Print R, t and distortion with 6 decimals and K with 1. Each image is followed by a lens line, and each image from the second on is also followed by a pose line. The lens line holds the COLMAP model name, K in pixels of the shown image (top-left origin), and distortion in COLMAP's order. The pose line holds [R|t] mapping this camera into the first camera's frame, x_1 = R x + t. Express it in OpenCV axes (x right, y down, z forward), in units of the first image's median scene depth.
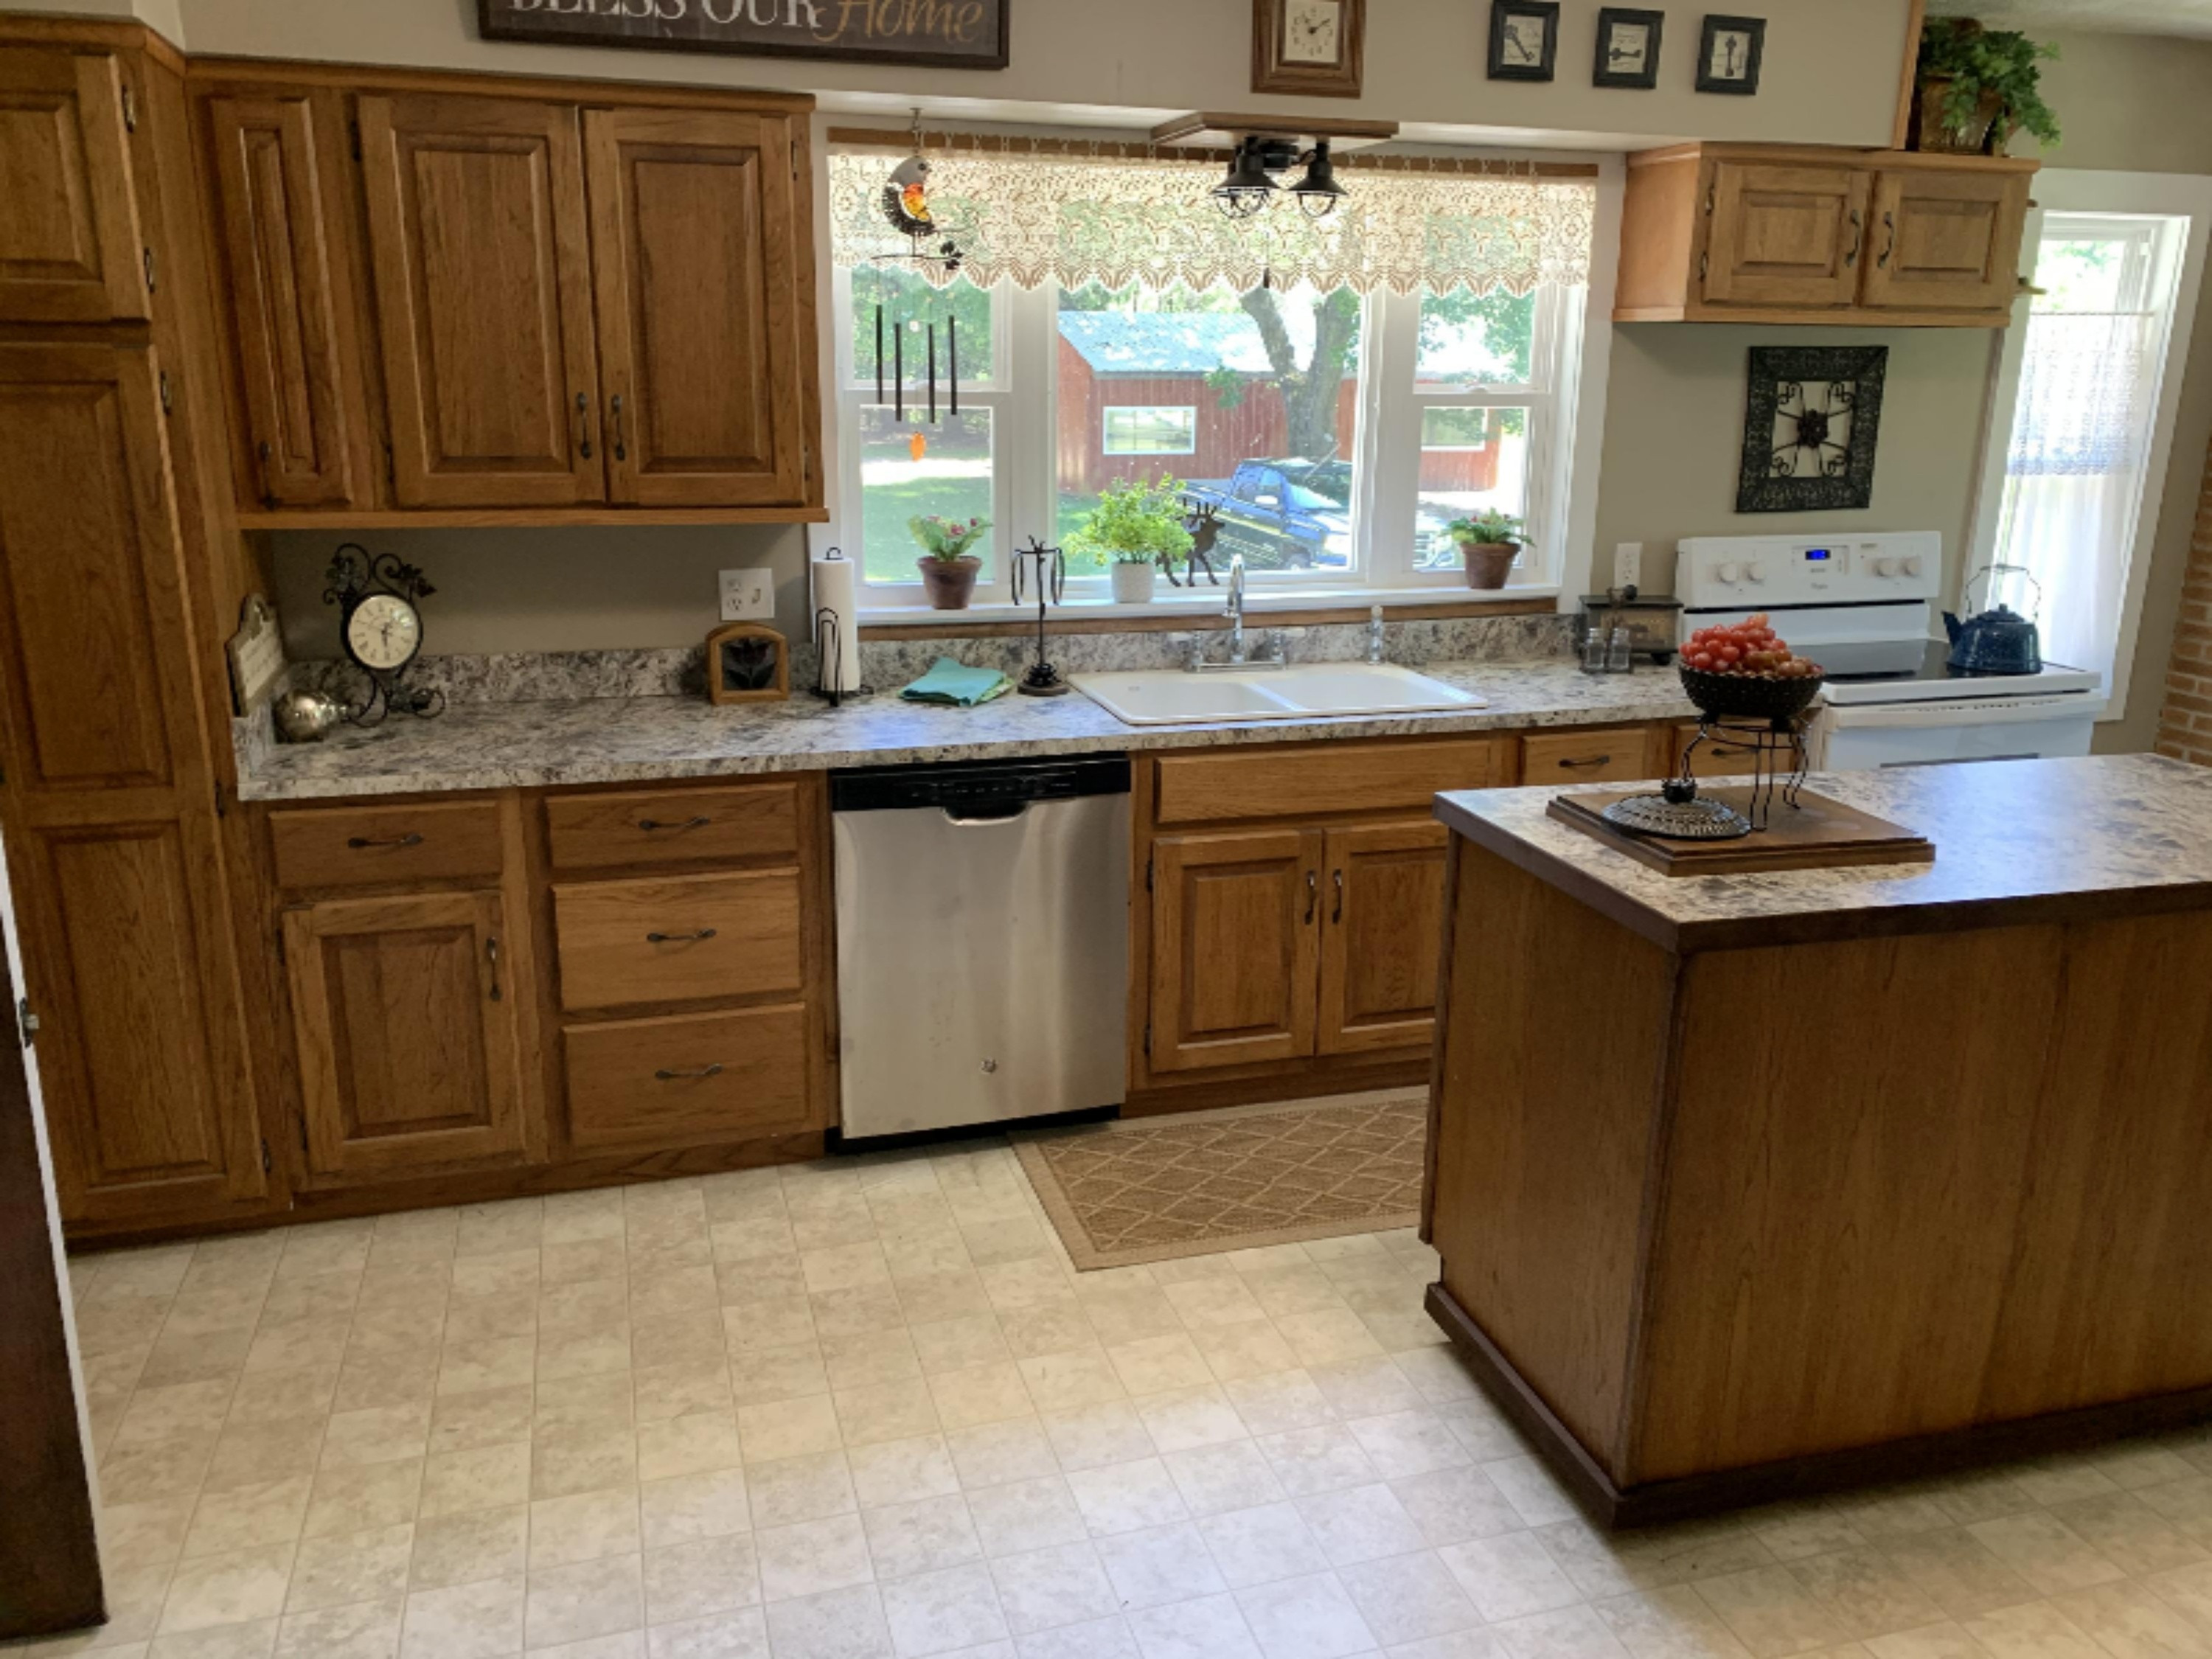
lens RADIAL K [[1720.2, 0, 1109.4], [0, 1720.2, 831.4], [0, 0, 1]] dist [0.027178, 0.005412]
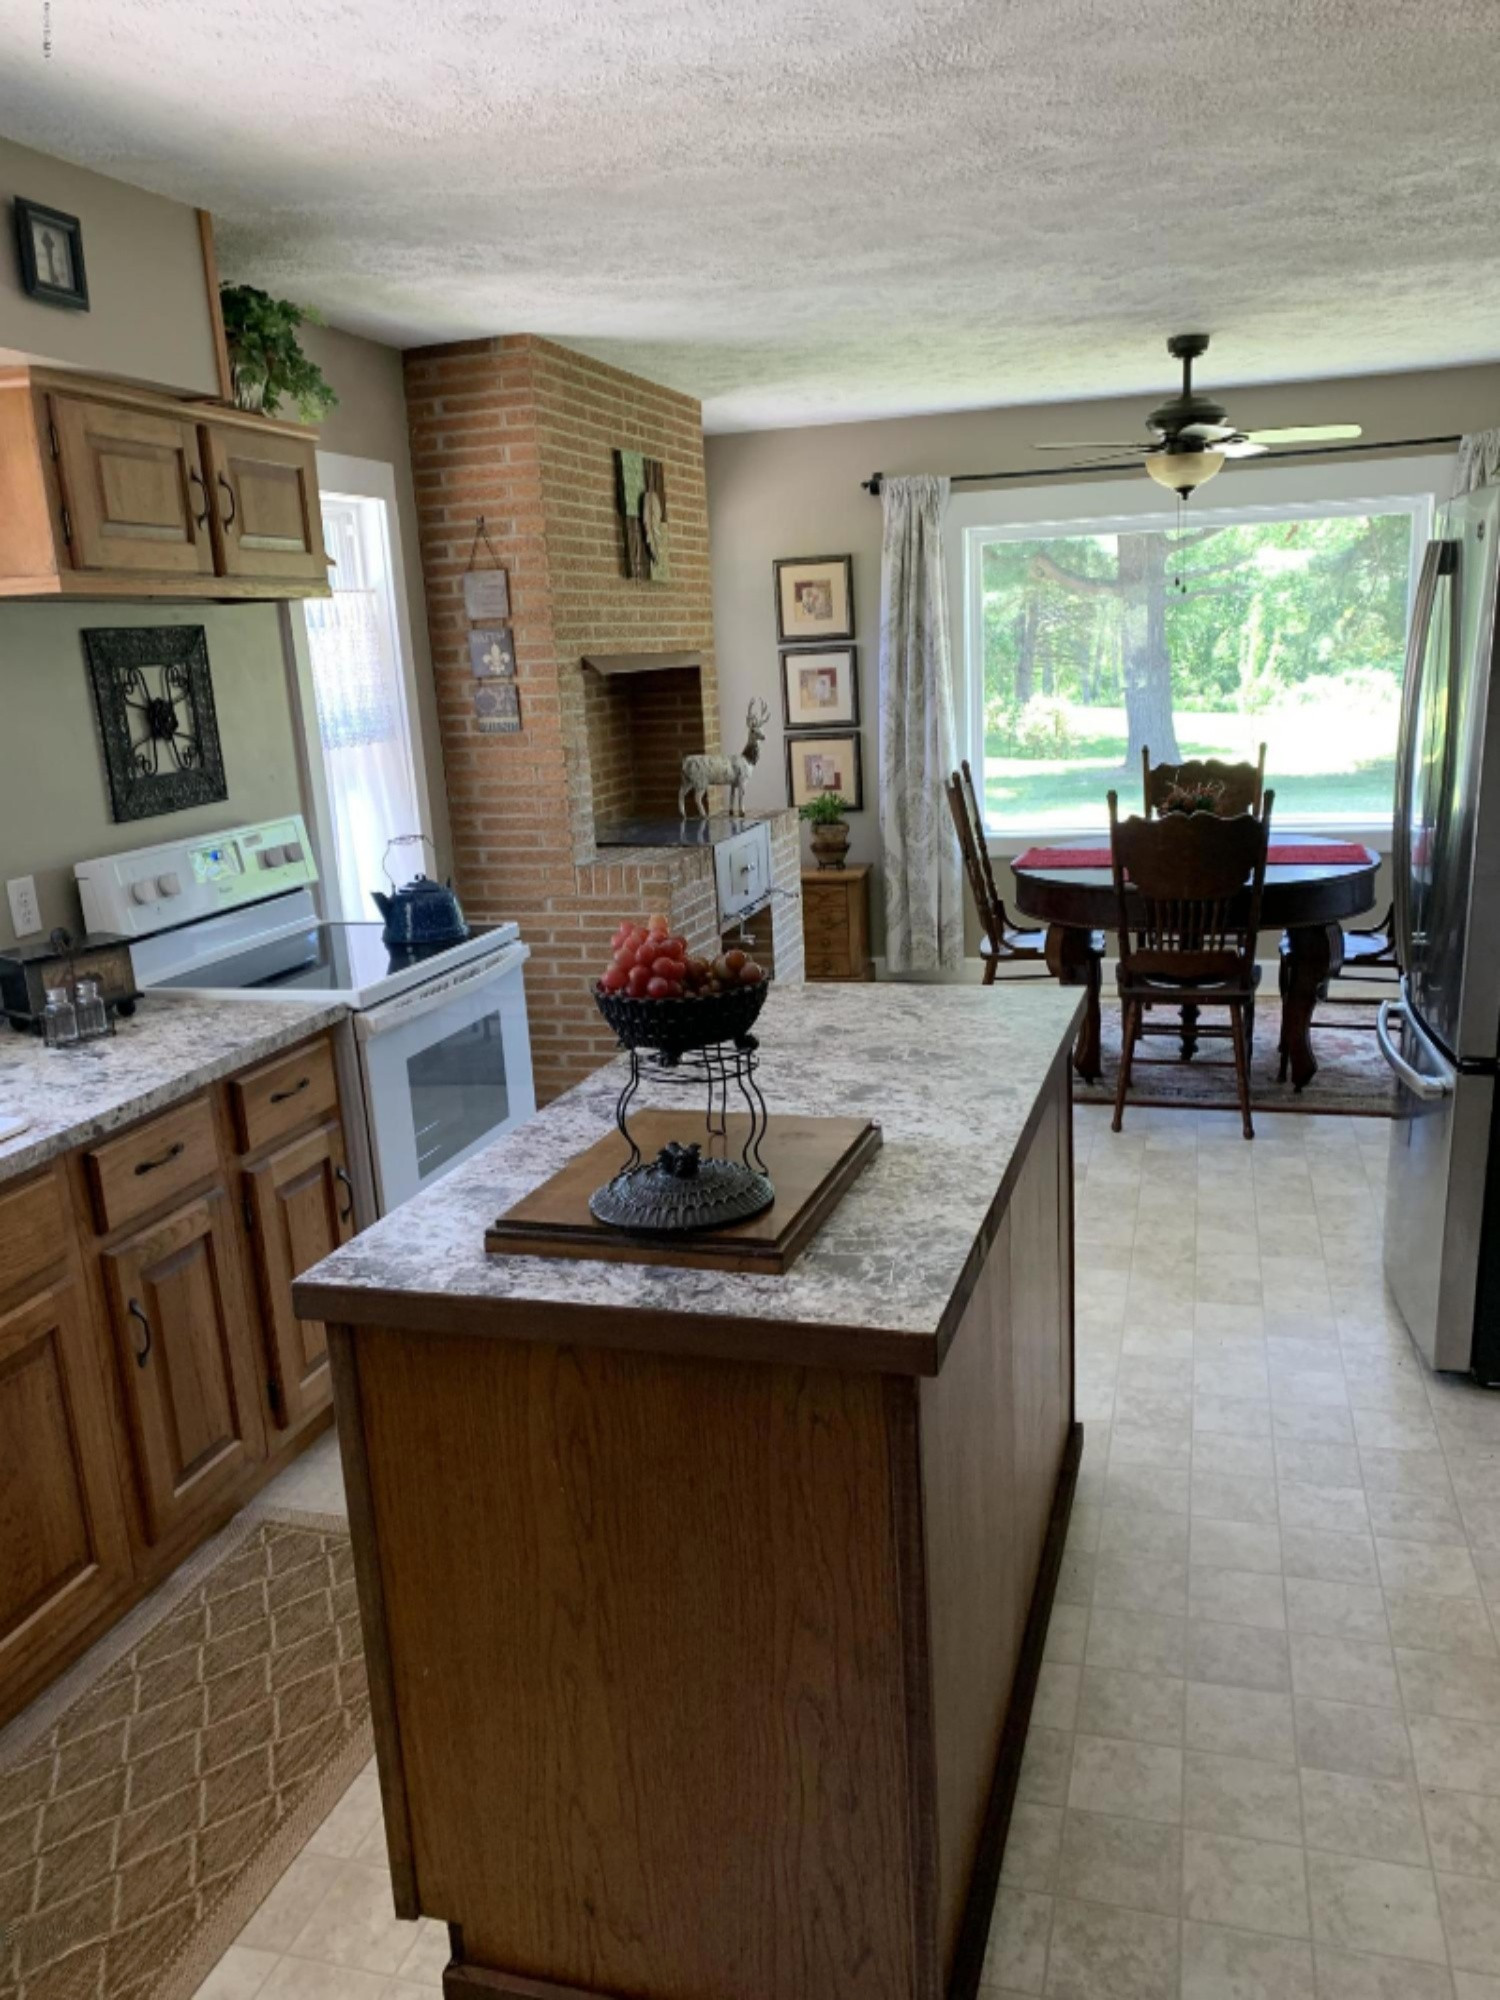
lens RADIAL K [[1555.3, 0, 745.9], [0, 1555.3, 996.8], [0, 0, 1]] dist [0.027178, 0.005412]
pose [[0.548948, -0.231782, 0.803077, -0.107599], [0.284696, 0.955183, 0.081077, -0.083289], [-0.785878, 0.184126, 0.590334, 0.347155]]
